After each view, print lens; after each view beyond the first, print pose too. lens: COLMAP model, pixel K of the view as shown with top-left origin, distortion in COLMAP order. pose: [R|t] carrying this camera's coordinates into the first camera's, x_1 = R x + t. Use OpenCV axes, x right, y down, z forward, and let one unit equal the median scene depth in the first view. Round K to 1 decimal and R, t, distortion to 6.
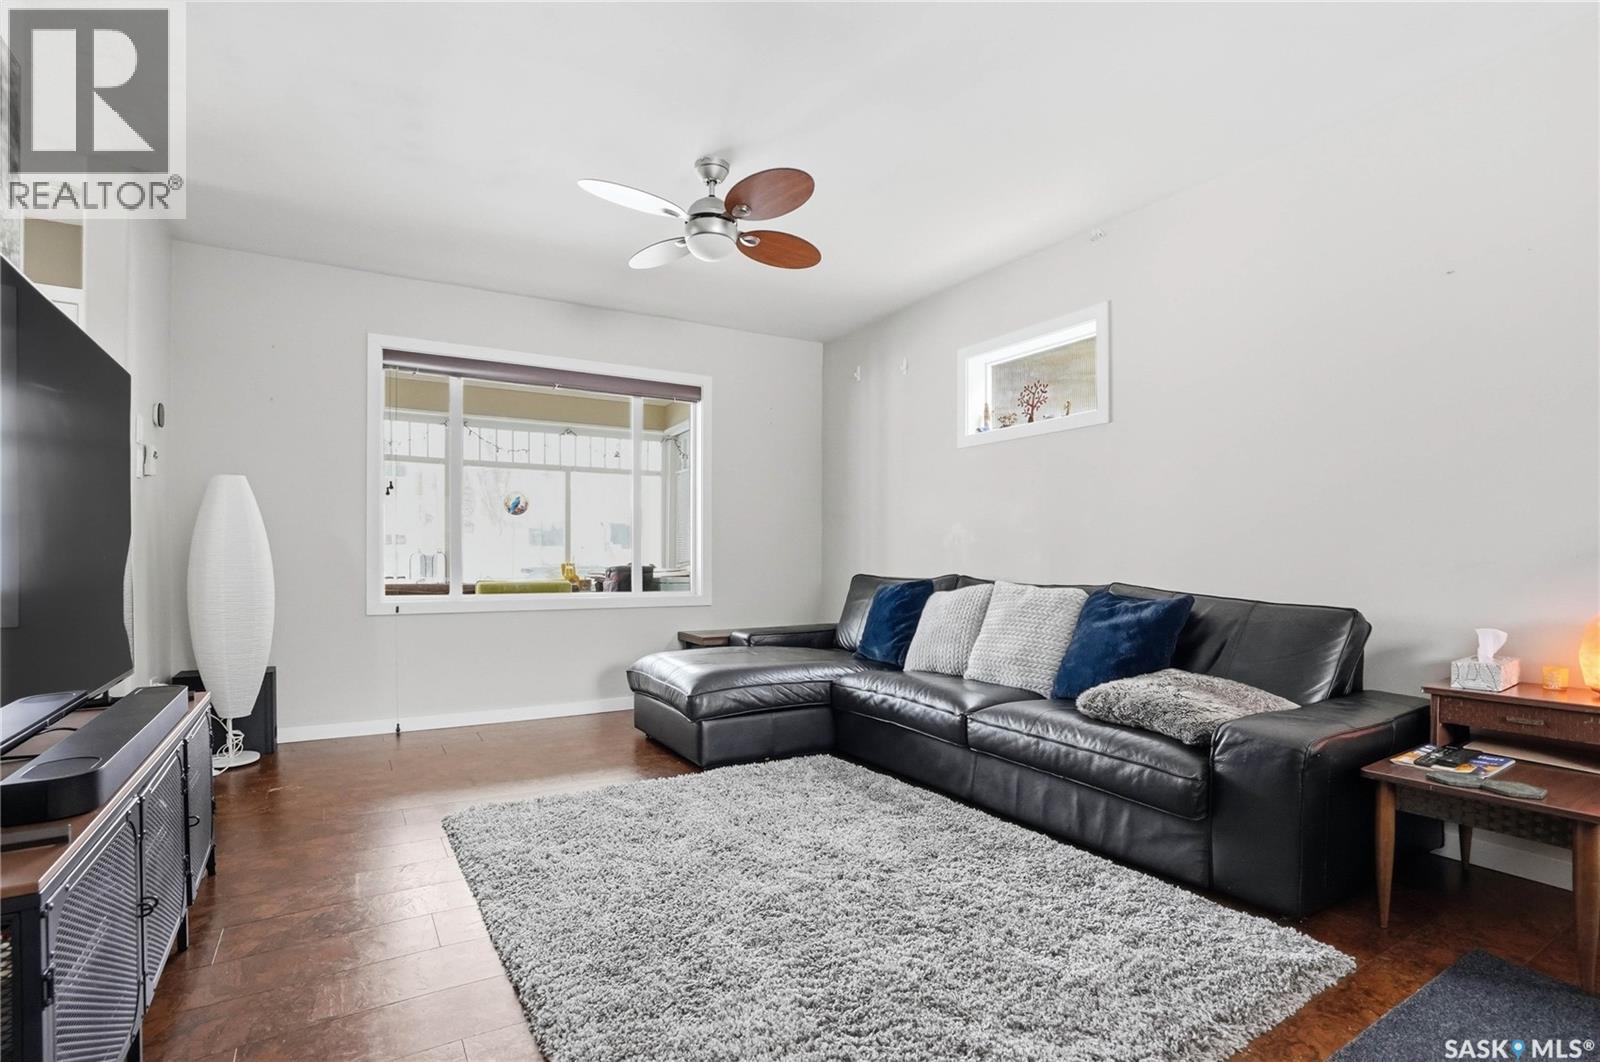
lens RADIAL K [[804.4, 0, 800.4], [0, 804.4, 553.5], [0, 0, 1]] dist [-0.030969, 0.000097]
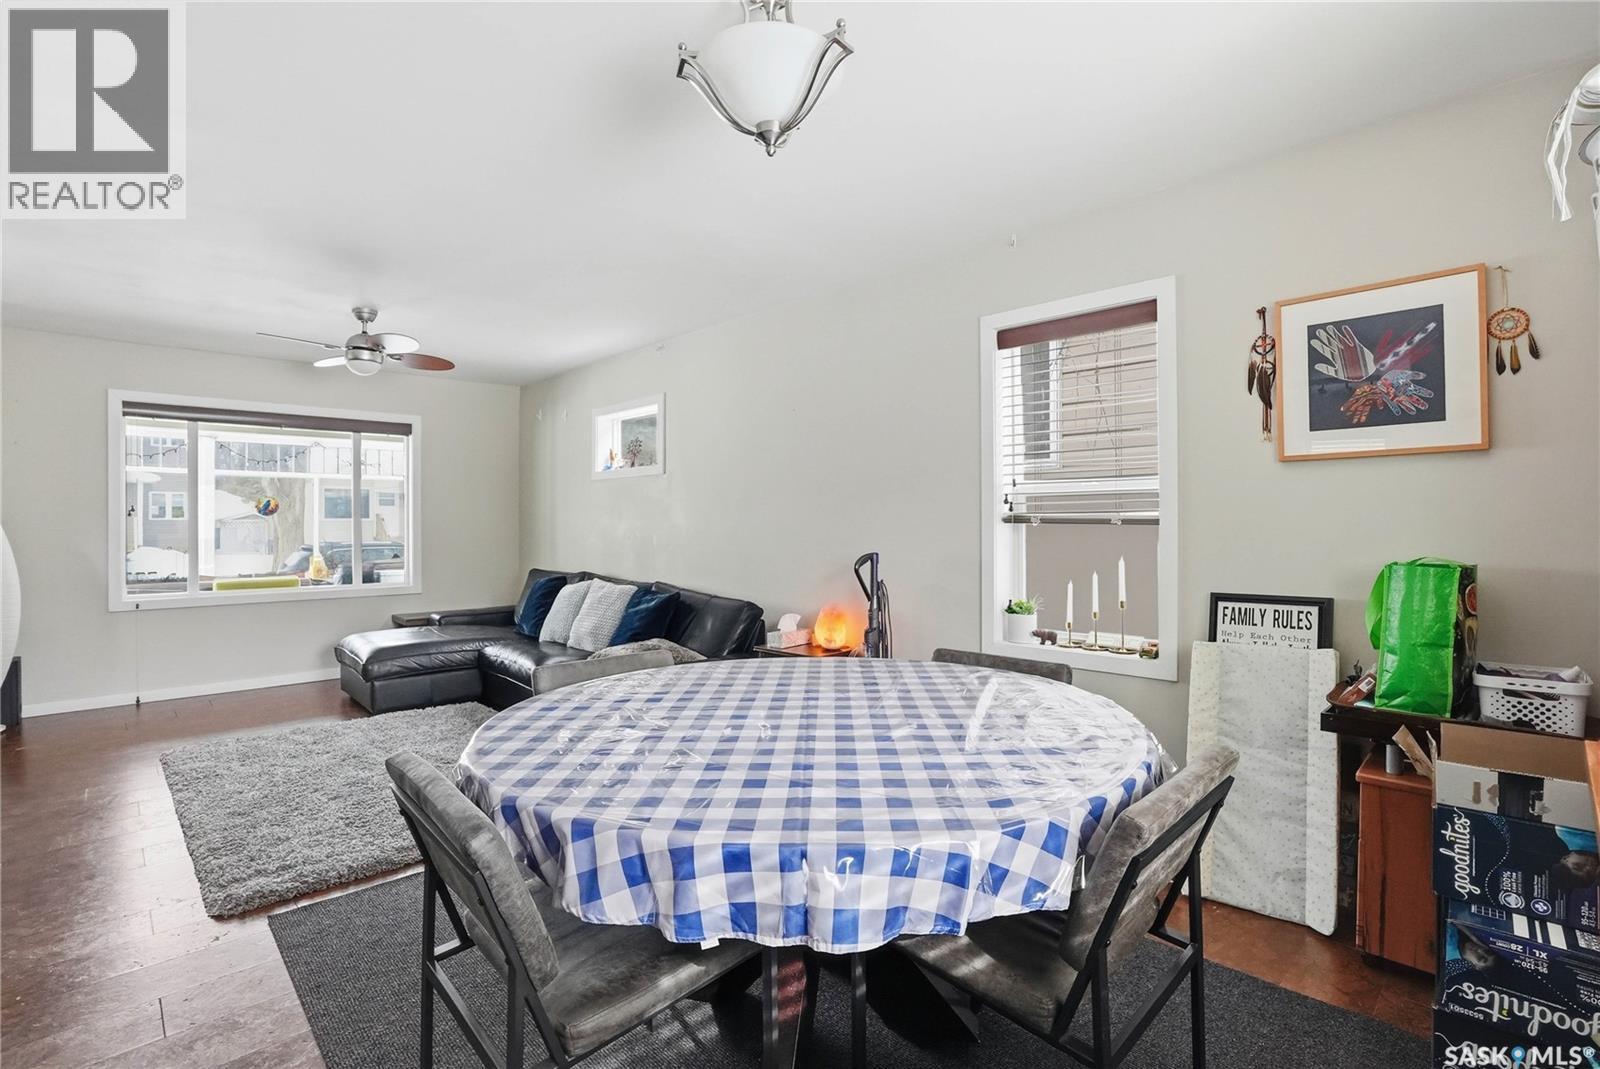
lens RADIAL K [[793.2, 0, 768.0], [0, 793.2, 519.0], [0, 0, 1]] dist [-0.000197, 0.019772]
pose [[0.985369, -0.006313, 0.170315, 0.288359], [0.005854, 0.999978, 0.003198, -0.072876], [-0.170331, -0.002154, 0.985384, -0.458766]]
